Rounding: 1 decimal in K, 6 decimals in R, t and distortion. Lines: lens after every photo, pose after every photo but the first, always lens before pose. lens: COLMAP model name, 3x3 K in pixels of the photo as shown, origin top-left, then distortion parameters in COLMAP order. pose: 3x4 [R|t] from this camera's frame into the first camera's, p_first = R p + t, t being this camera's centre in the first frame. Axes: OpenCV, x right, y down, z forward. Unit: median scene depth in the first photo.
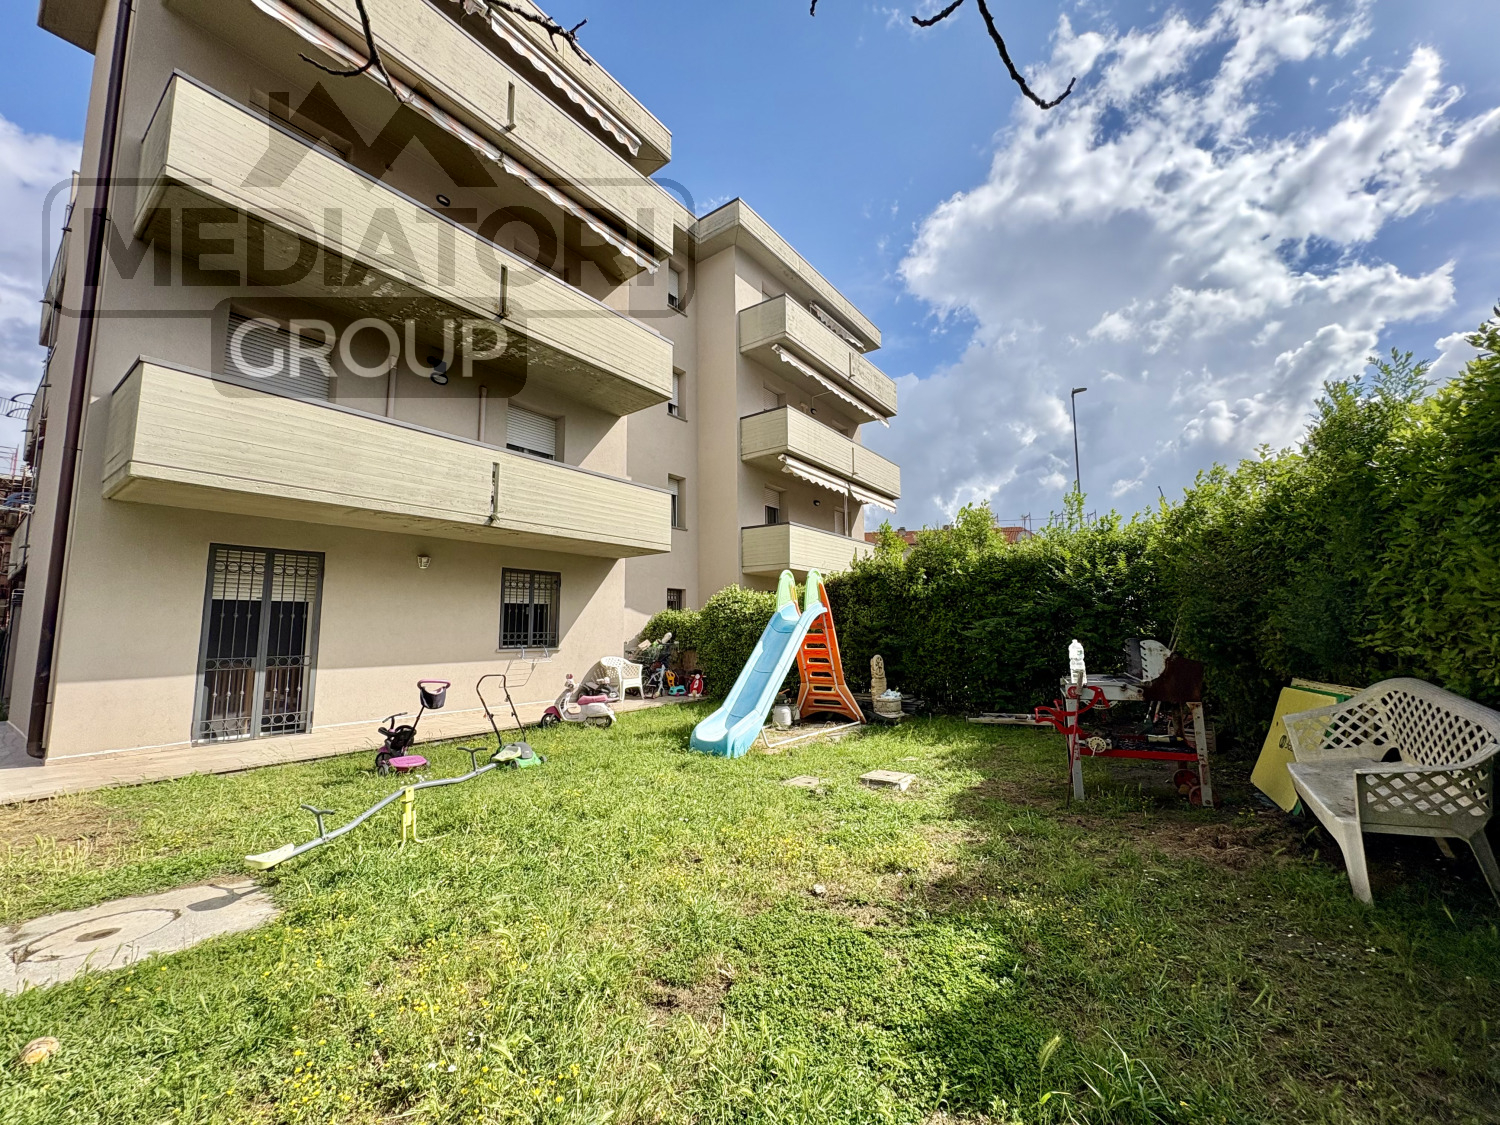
lens RADIAL K [[598.3, 0, 750.9], [0, 598.3, 561.8], [0, 0, 1]] dist [0.000960, 0.000115]
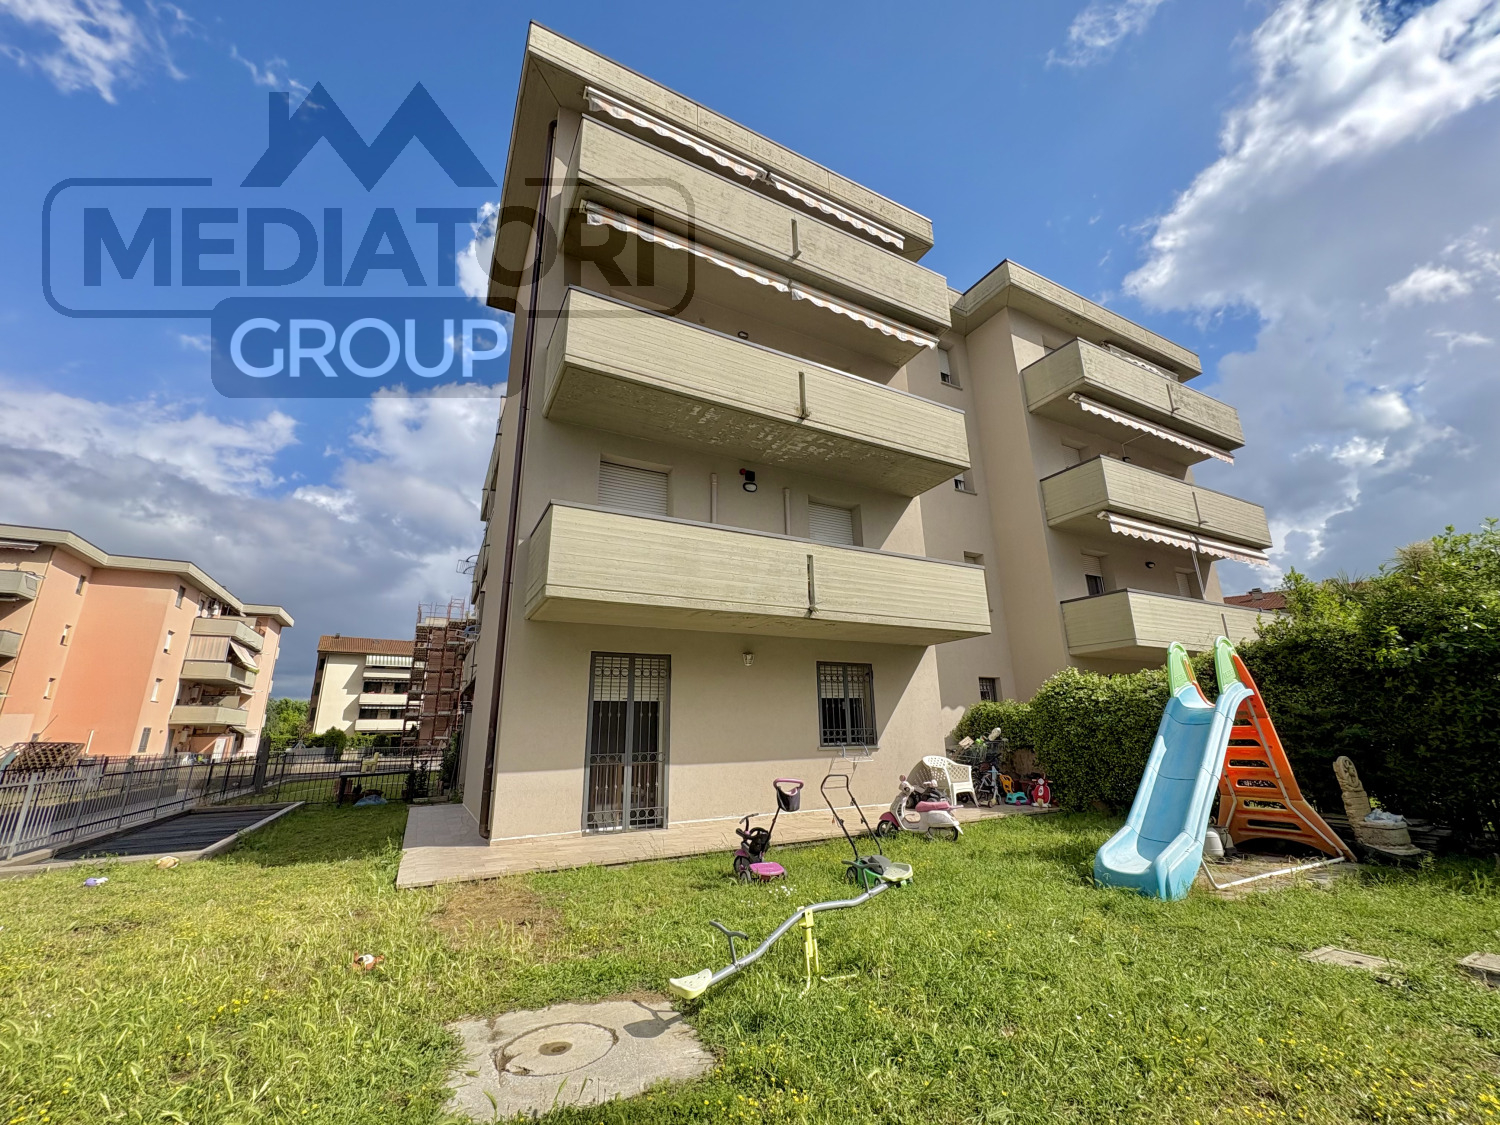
lens RADIAL K [[598.3, 0, 750.5], [0, 598.3, 562.0], [0, 0, 1]] dist [0.000960, 0.000115]
pose [[0.902670, -0.124635, -0.411890, -0.118451], [0.058559, 0.983813, -0.169362, 0.012934], [0.426331, 0.128758, 0.895356, 0.065067]]
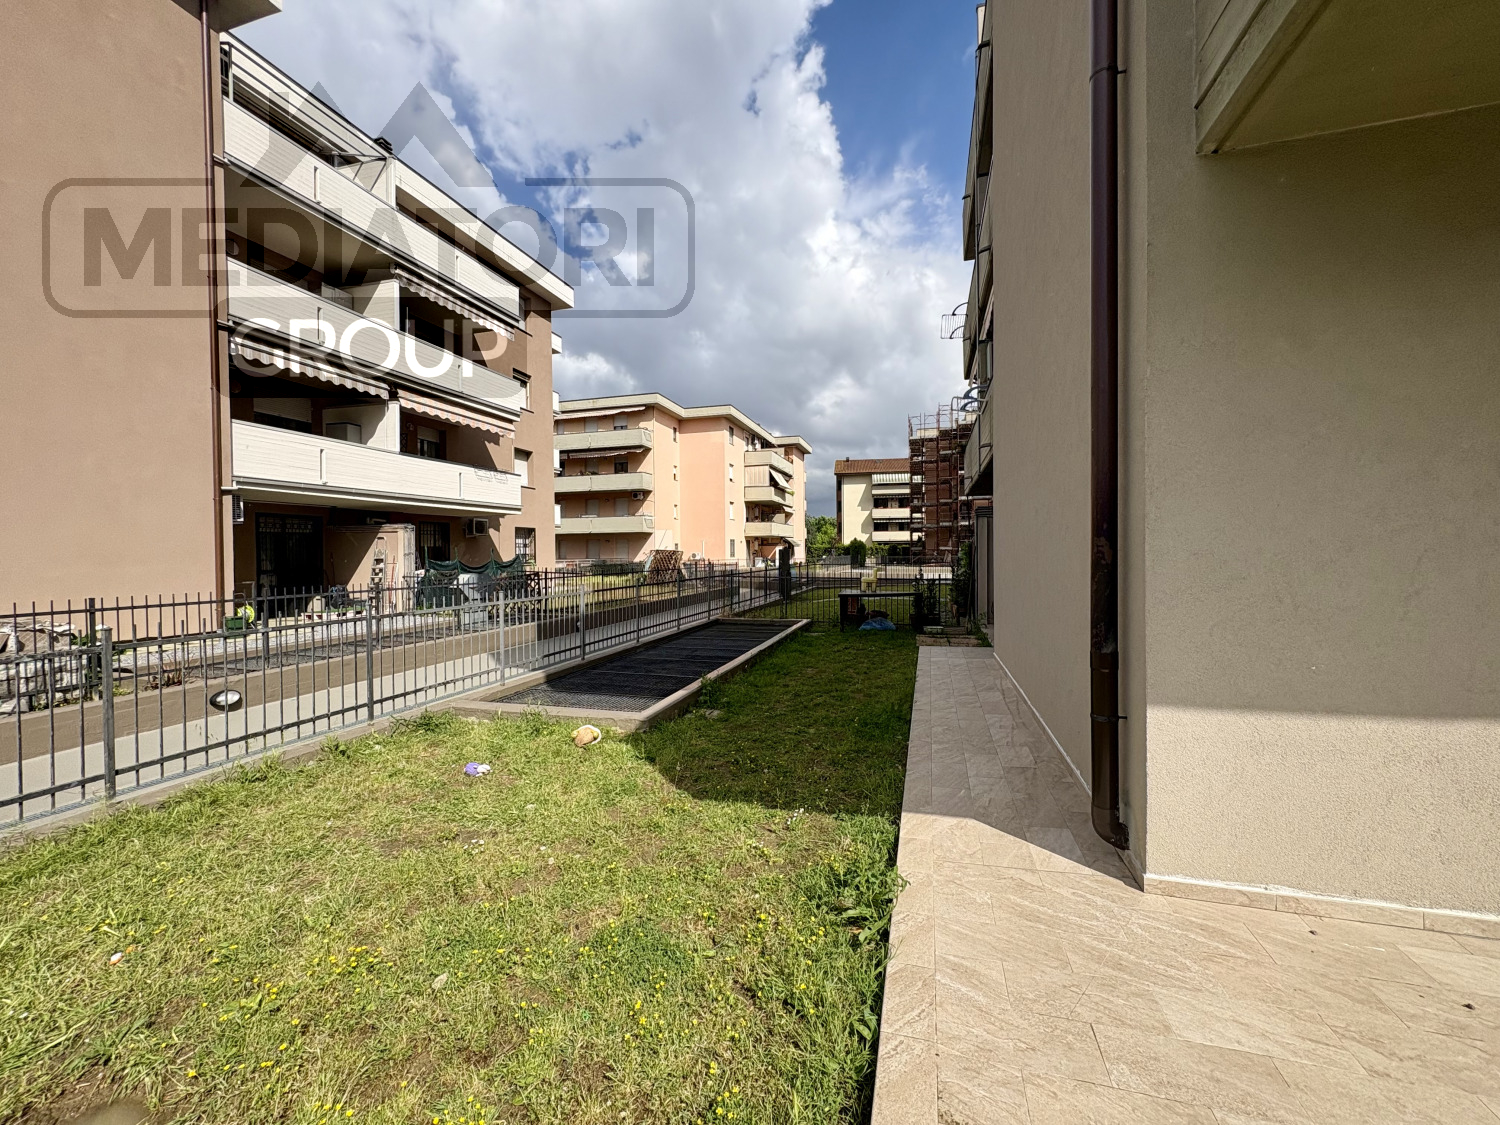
lens RADIAL K [[598.3, 0, 746.5], [0, 598.3, 563.1], [0, 0, 1]] dist [0.000960, 0.000115]
pose [[0.338813, 0.026563, -0.940479, -0.739052], [0.114250, 0.991042, 0.069151, 0.062363], [0.933891, -0.130879, 0.332743, 0.538345]]
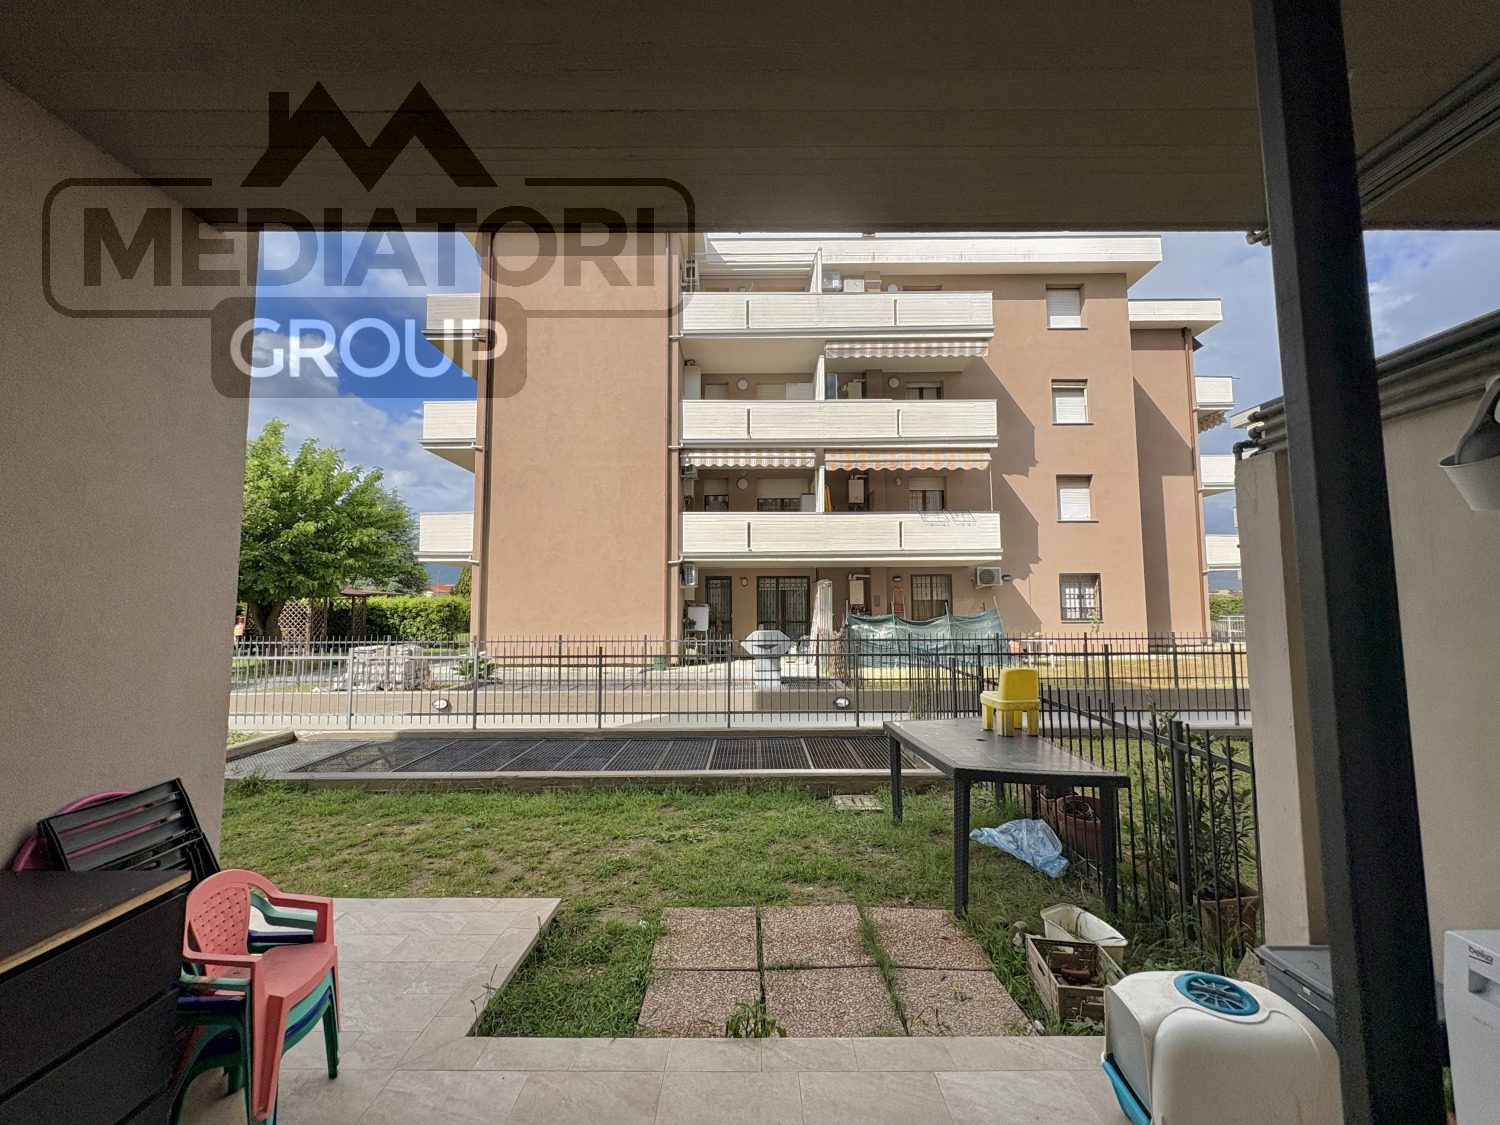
lens RADIAL K [[598.3, 0, 758.6], [0, 598.3, 570.6], [0, 0, 1]] dist [0.000960, 0.000115]
pose [[-0.801550, -0.017714, -0.597666, -1.592053], [0.087200, 0.985411, -0.146152, 0.195866], [0.591536, -0.169264, -0.788312, 1.695649]]
